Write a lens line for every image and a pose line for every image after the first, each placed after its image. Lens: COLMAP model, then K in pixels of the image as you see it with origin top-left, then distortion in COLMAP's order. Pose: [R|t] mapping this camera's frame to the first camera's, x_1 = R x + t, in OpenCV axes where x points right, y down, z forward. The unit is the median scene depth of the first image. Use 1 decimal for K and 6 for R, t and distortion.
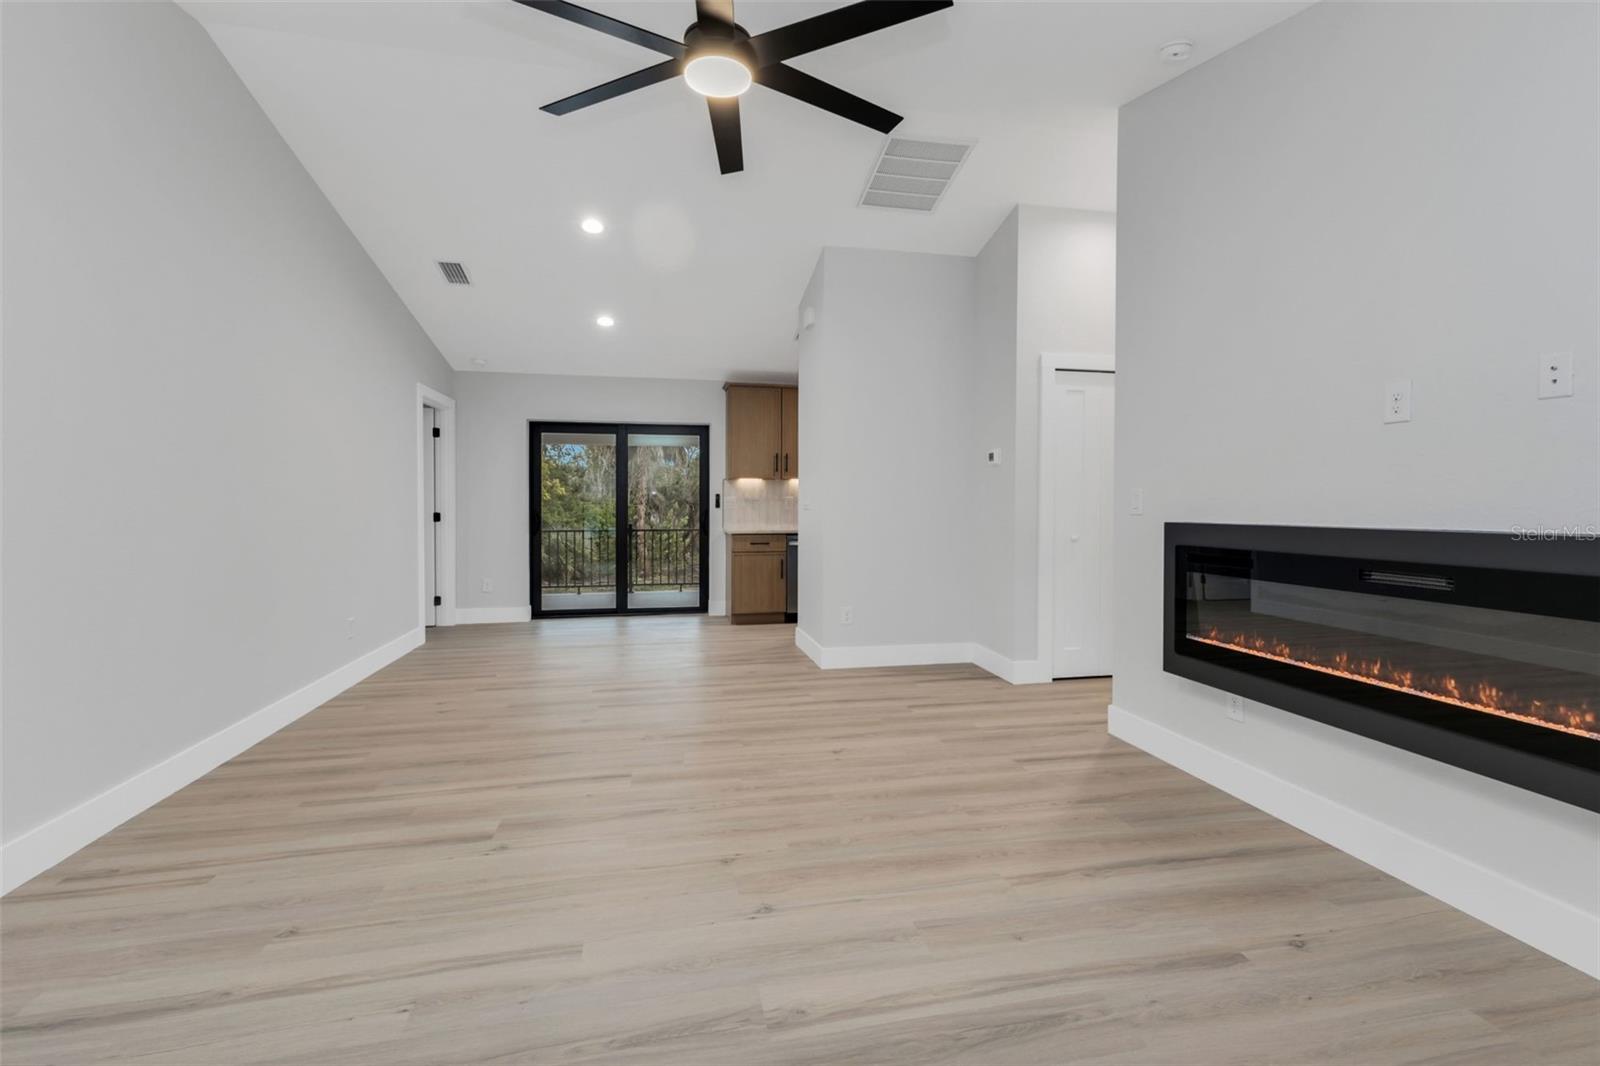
lens RADIAL K [[696.2, 0, 799.4], [0, 696.2, 519.7], [0, 0, 1]] dist [0.009258, -0.000125]
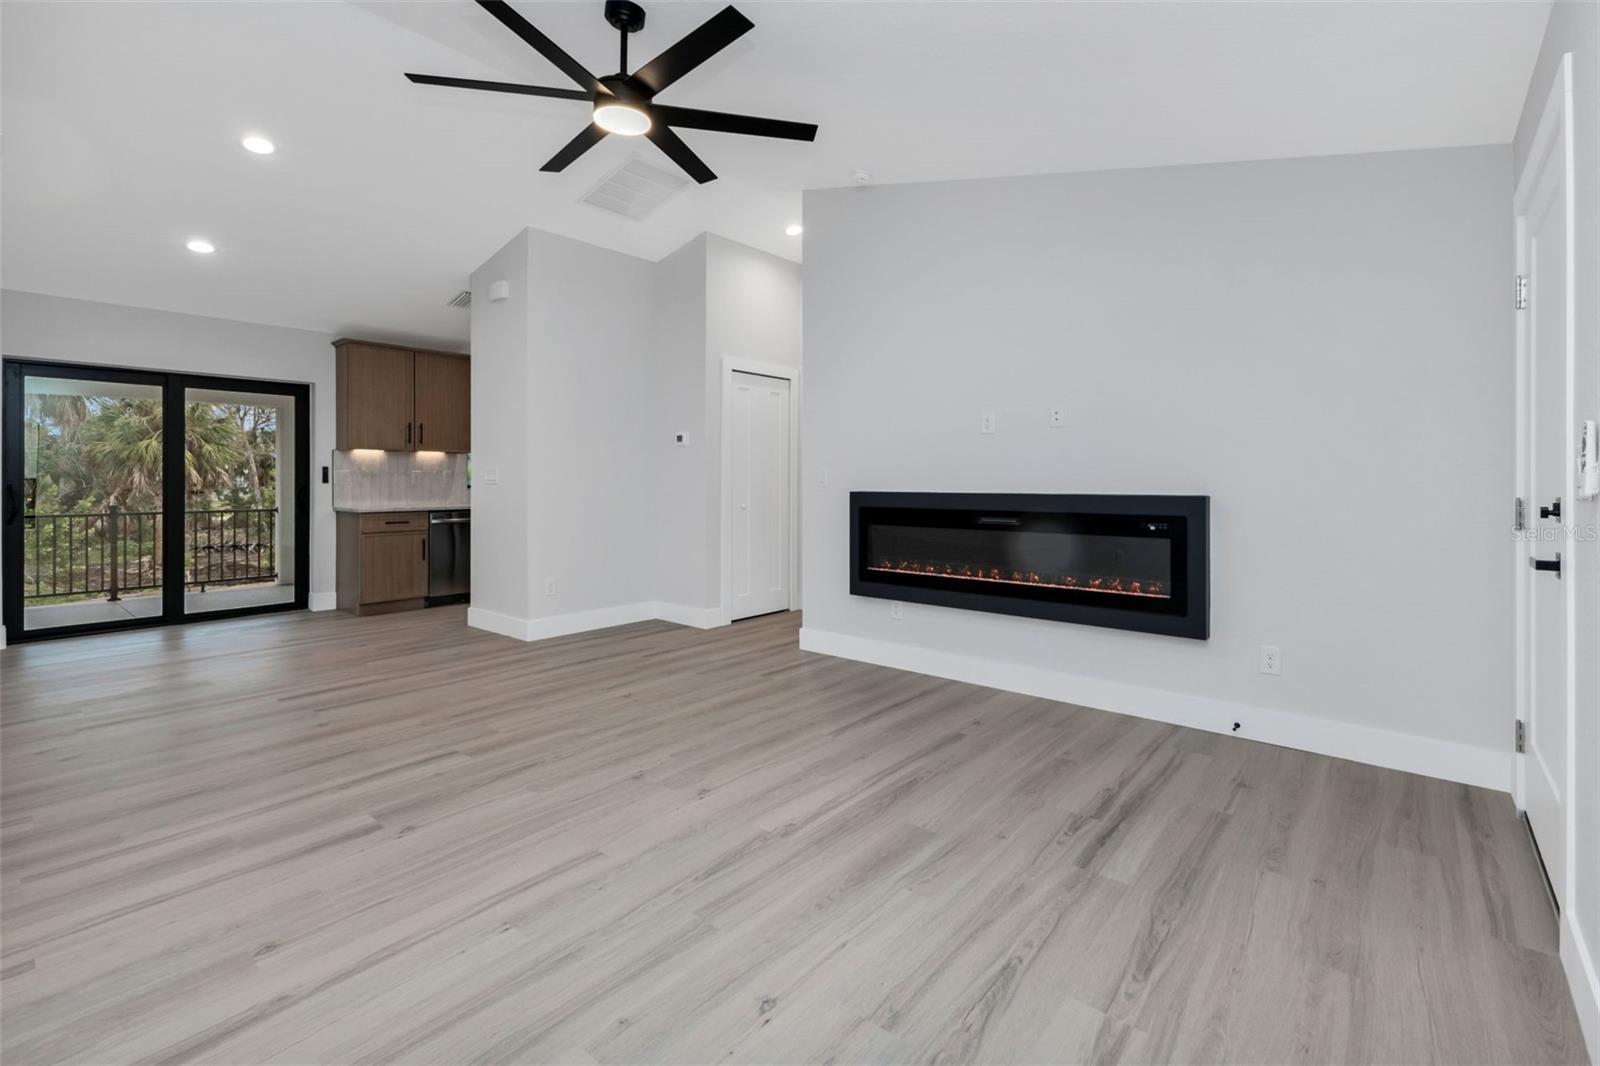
lens RADIAL K [[714.4, 0, 801.5], [0, 714.4, 481.0], [0, 0, 1]] dist [0.007181, 0.000442]
pose [[0.787739, -0.000743, 0.616009, -0.464030], [0.012678, 0.999807, -0.015007, 0.002624], [-0.615879, 0.019632, 0.787596, -0.108774]]
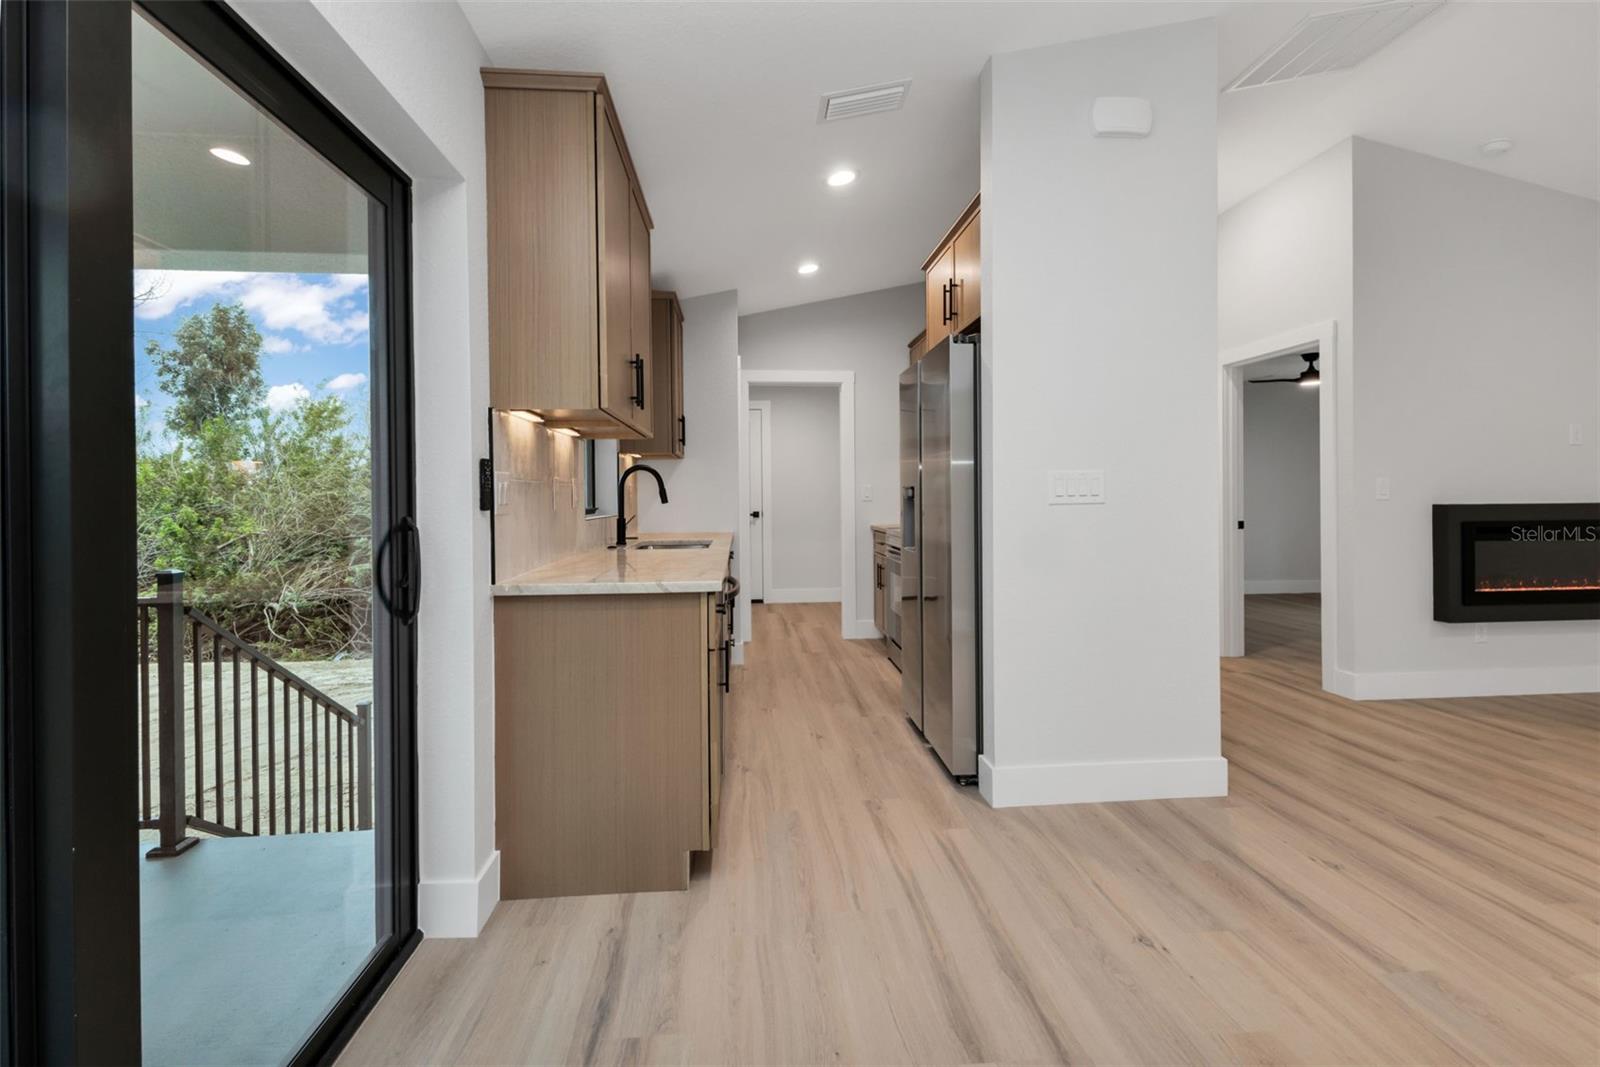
lens RADIAL K [[701.7, 0, 799.8], [0, 701.7, 500.3], [0, 0, 1]] dist [0.010806, -0.000158]
pose [[0.114112, -0.008210, 0.993434, -0.866803], [0.029253, 0.999560, 0.004900, -0.044531], [-0.993037, 0.028502, 0.114302, 1.985557]]
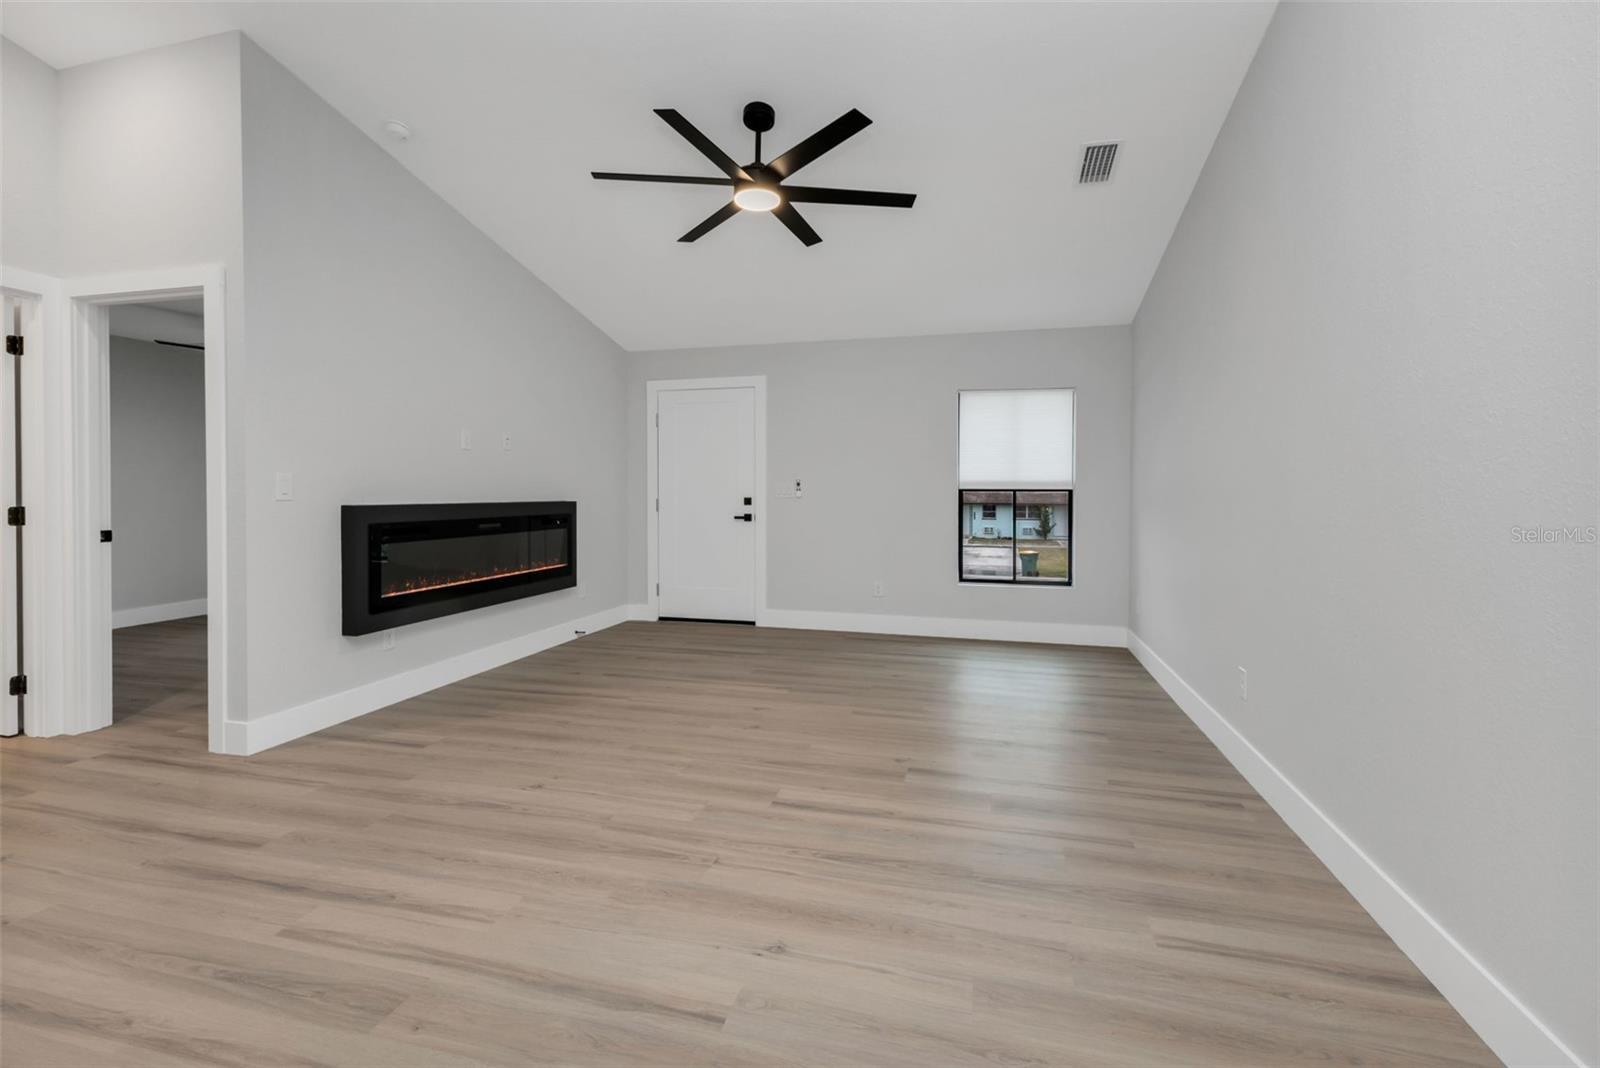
lens RADIAL K [[711.9, 0, 796.2], [0, 711.9, 495.1], [0, 0, 1]] dist [0.000137, -0.000206]
pose [[-0.895265, -0.004824, 0.445508, -0.632649], [0.005462, 0.999747, 0.021803, -0.034920], [-0.445501, 0.021953, -0.895012, 1.696889]]
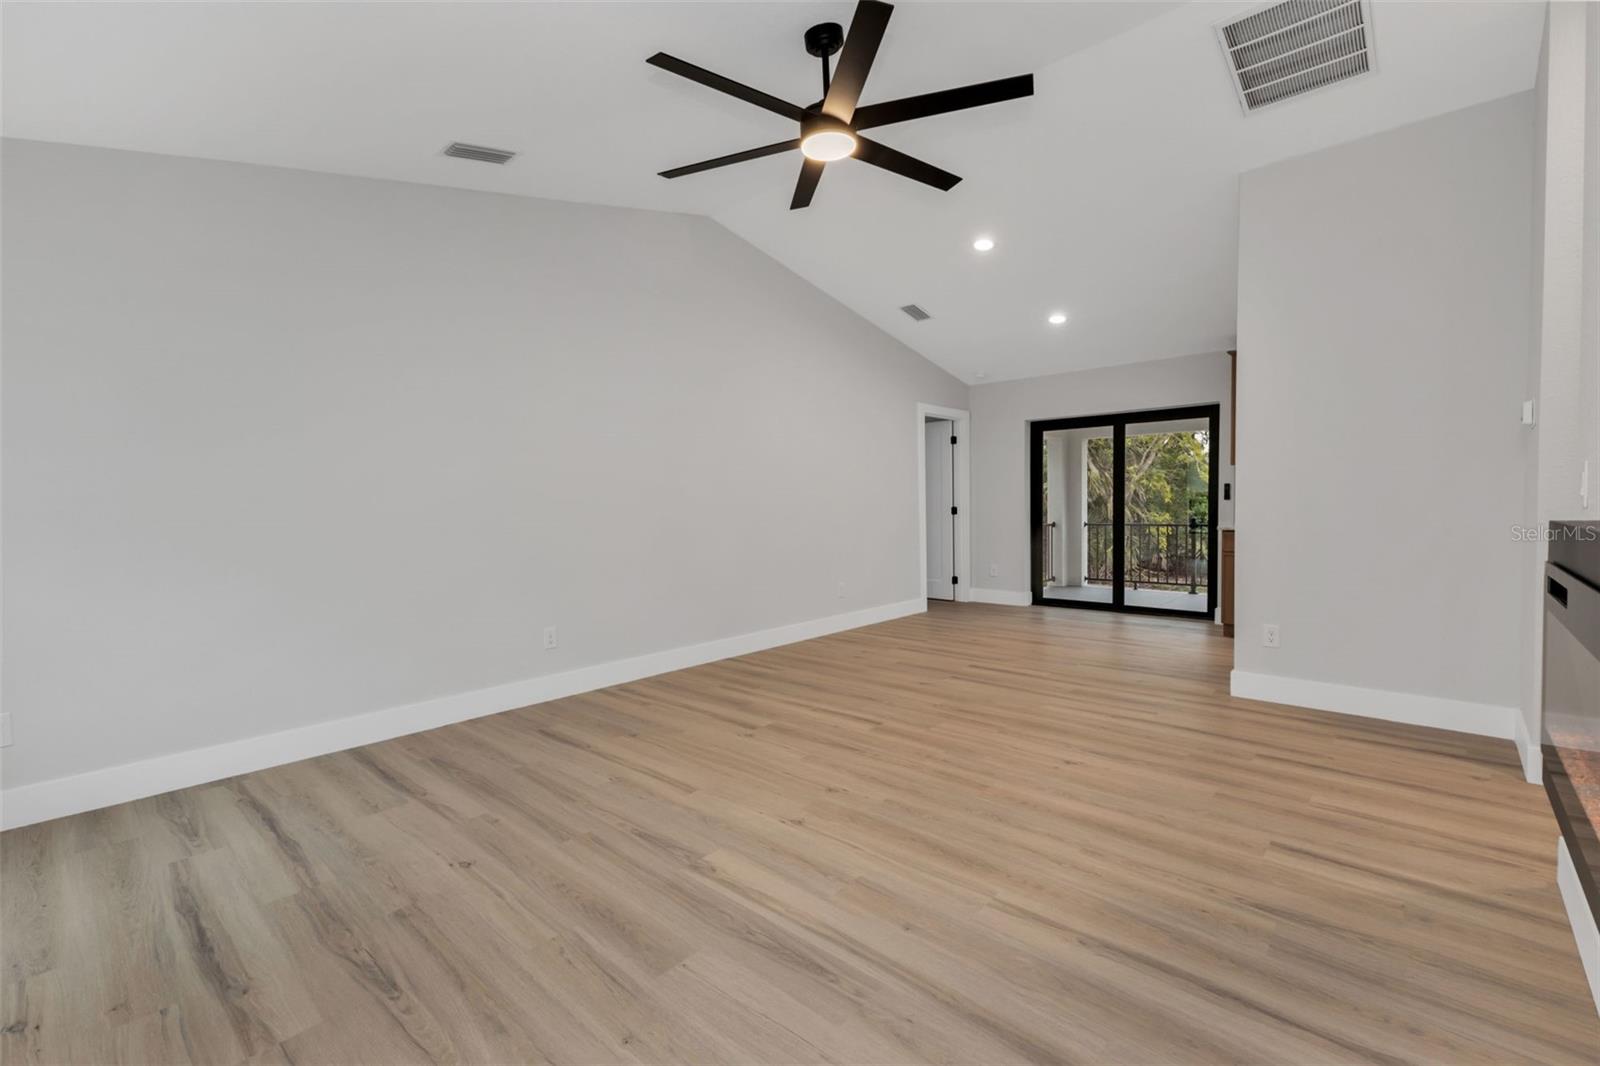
lens RADIAL K [[692.0, 0, 800.9], [0, 692.0, 528.5], [0, 0, 1]] dist [0.007298, -0.000471]
pose [[0.590184, 0.021880, -0.806972, 0.611827], [-0.003395, 0.999691, 0.024622, -0.002125], [0.807262, -0.011791, 0.590076, 0.173927]]
